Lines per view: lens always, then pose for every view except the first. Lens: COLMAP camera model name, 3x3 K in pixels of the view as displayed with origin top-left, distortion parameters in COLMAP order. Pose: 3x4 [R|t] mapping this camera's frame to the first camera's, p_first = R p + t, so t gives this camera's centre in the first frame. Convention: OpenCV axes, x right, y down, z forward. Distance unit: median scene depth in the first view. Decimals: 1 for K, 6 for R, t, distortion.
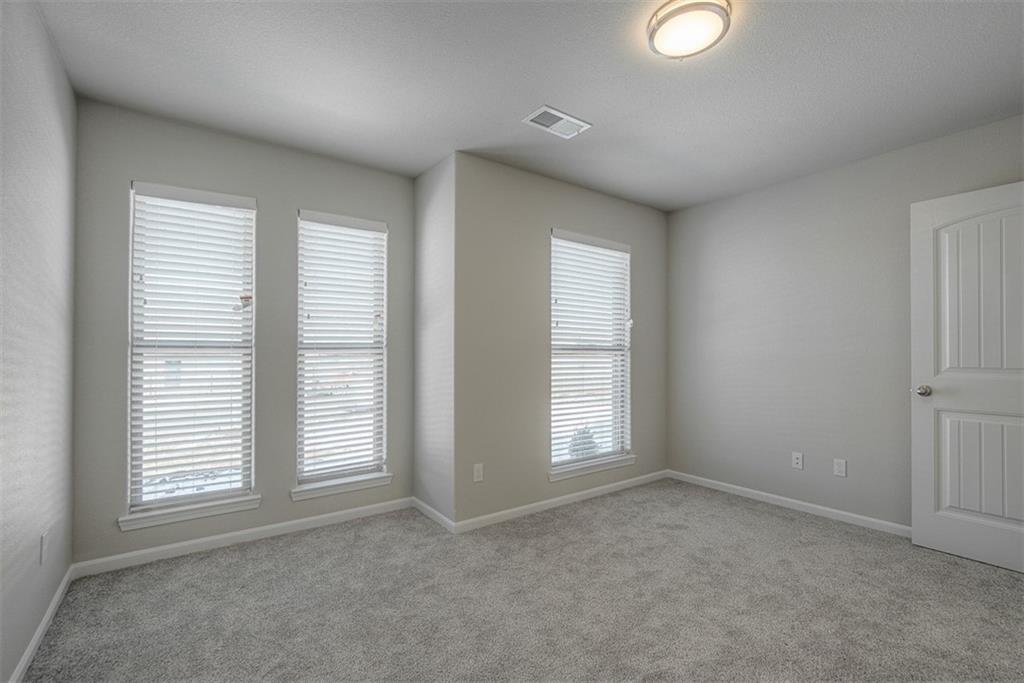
lens RADIAL K [[451.5, 0, 515.1], [0, 451.5, 348.3], [0, 0, 1]] dist [-0.018846, 0.006630]
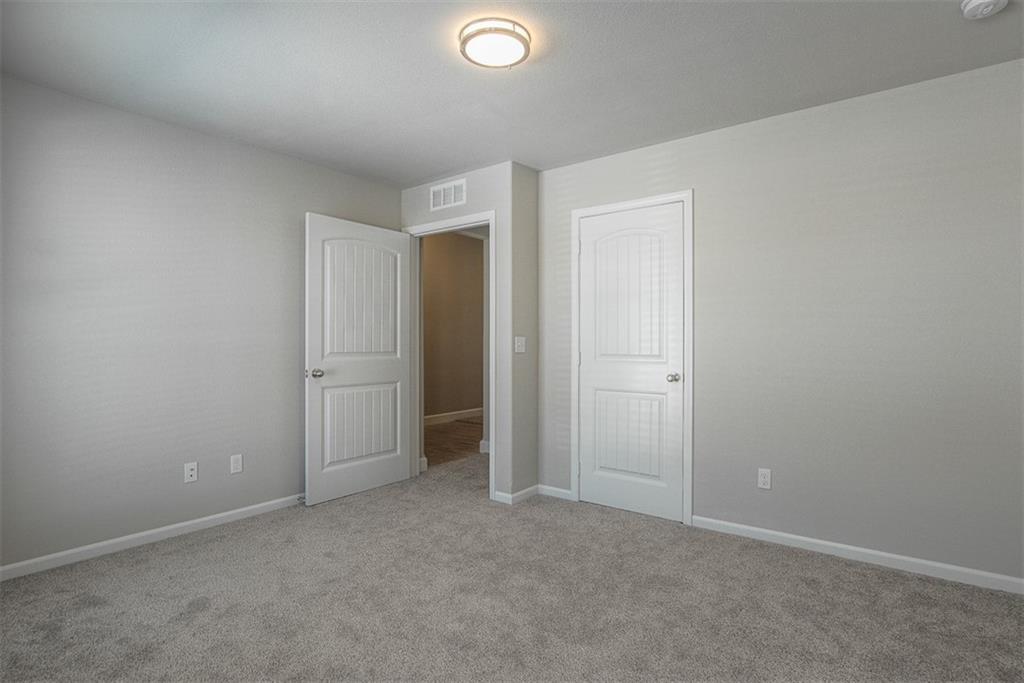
lens RADIAL K [[524.5, 0, 513.5], [0, 524.5, 343.3], [0, 0, 1]] dist [0.001405, -0.000001]
pose [[-0.250344, -0.007602, 0.968127, -0.579380], [-0.007294, 0.999956, 0.005966, 0.003516], [-0.968129, -0.005567, -0.250389, 0.854373]]
